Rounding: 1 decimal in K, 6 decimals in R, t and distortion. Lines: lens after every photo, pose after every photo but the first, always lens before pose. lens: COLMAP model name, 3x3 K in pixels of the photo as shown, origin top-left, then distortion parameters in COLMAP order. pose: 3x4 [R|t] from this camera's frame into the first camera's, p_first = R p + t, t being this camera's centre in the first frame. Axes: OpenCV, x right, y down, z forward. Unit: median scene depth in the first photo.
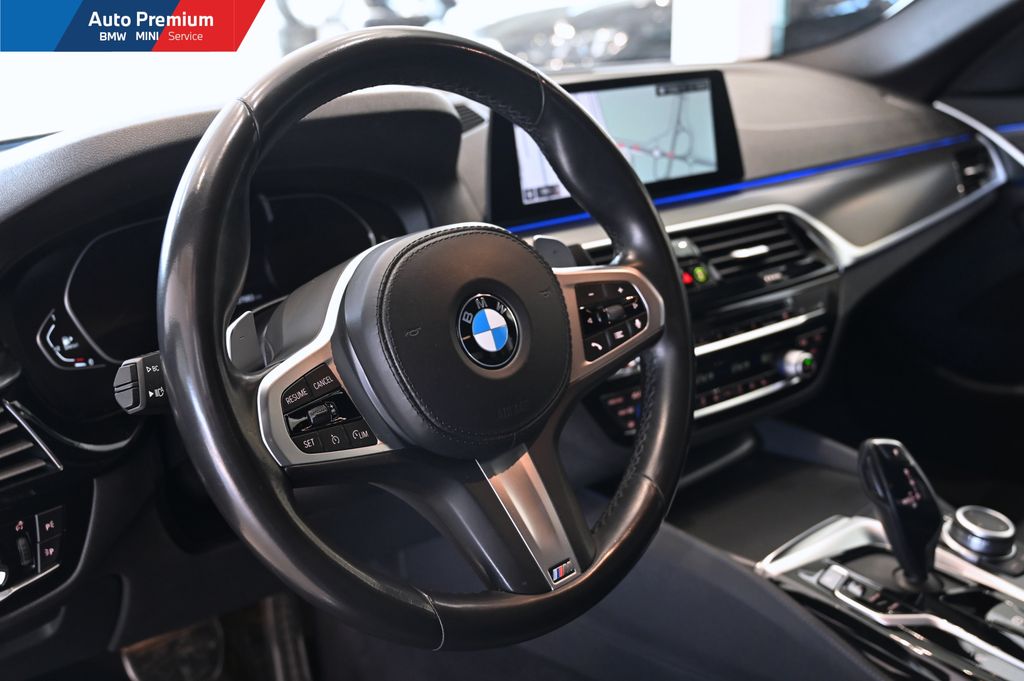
lens RADIAL K [[1104.7, 0, 512.6], [0, 1104.7, 343.9], [0, 0, 1]] dist [0.043725, 0.000000]
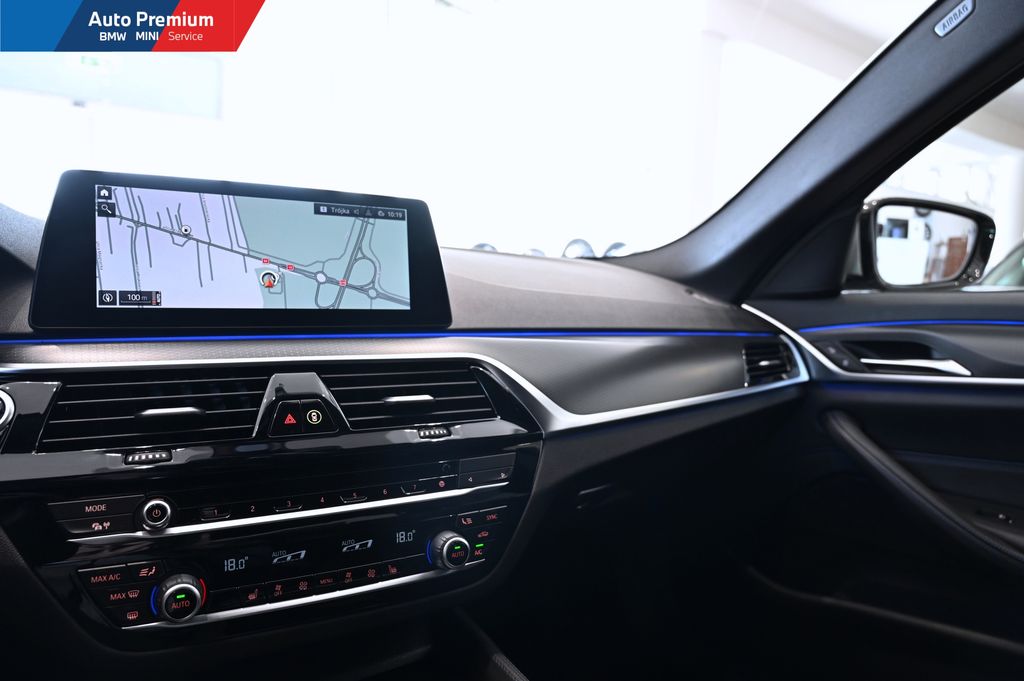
lens RADIAL K [[708.2, 0, 518.1], [0, 708.2, 330.9], [0, 0, 1]] dist [-0.011842, 0.011225]
pose [[0.992588, 0.068881, -0.100121, 0.368127], [-0.091513, 0.965737, -0.242852, -0.013575], [0.079962, 0.250214, 0.964883, 0.531854]]
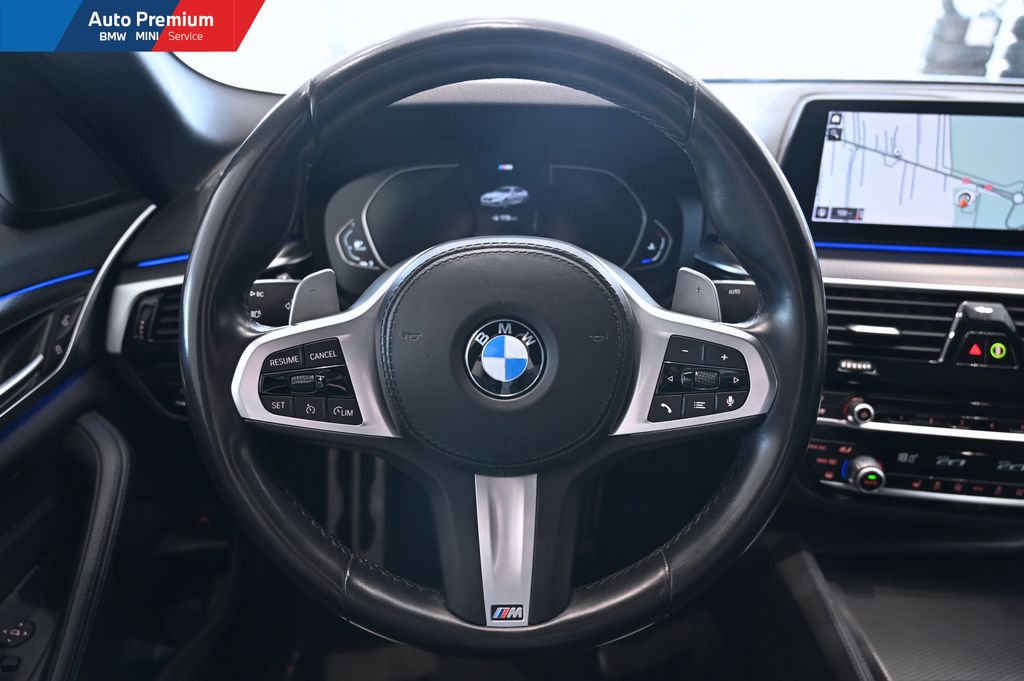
lens RADIAL K [[708.2, 0, 506.3], [0, 708.2, 344.7], [0, 0, 1]] dist [-0.011842, 0.011225]
pose [[0.733805, 0.346280, -0.584483, 0.214254], [-0.244749, 0.937322, 0.248044, -0.112721], [0.633741, -0.038964, 0.772563, 0.344811]]
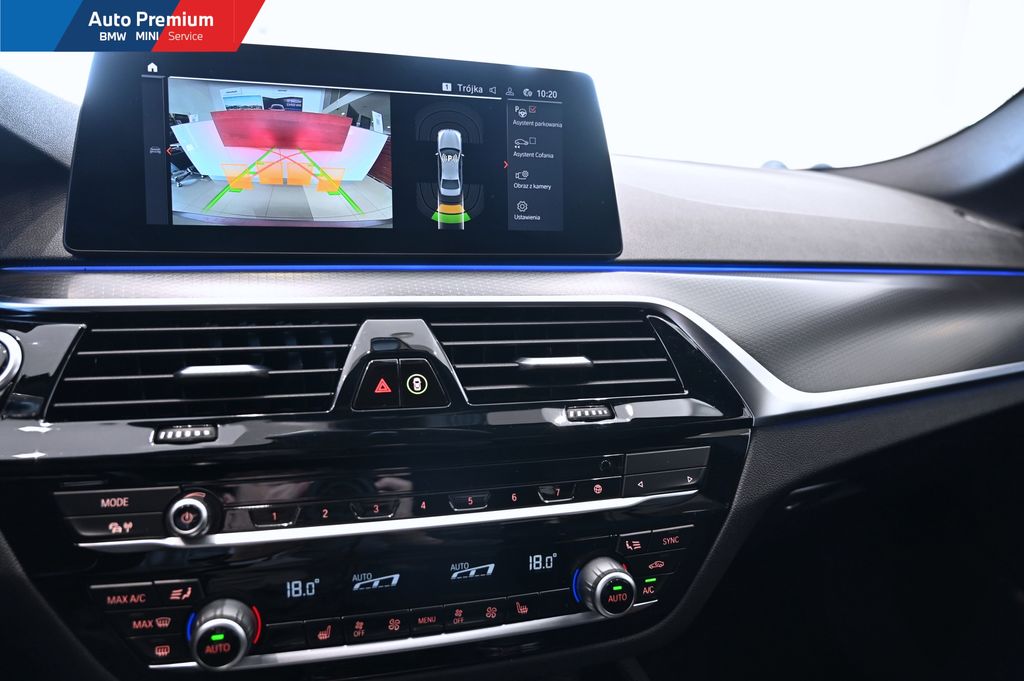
lens RADIAL K [[708.2, 0, 509.9], [0, 708.2, 350.0], [0, 0, 1]] dist [-0.011842, 0.011225]
pose [[0.934312, 0.123647, -0.334323, 0.335537], [-0.163166, 0.982233, -0.092716, -0.055881], [0.316918, 0.141176, 0.937887, 0.707832]]
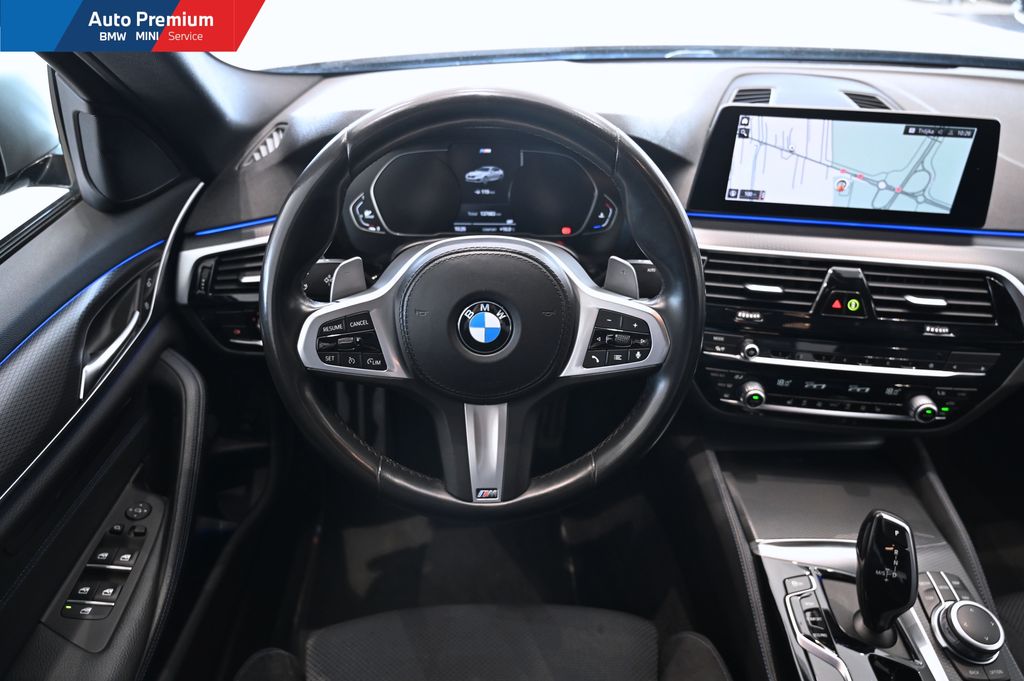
lens RADIAL K [[708.2, 0, 502.8], [0, 708.2, 341.1], [0, 0, 1]] dist [-0.011842, 0.011225]
pose [[0.745957, 0.424322, -0.513321, 0.299498], [-0.251341, 0.893127, 0.373030, -0.217921], [0.616746, -0.149246, 0.772885, 0.207431]]
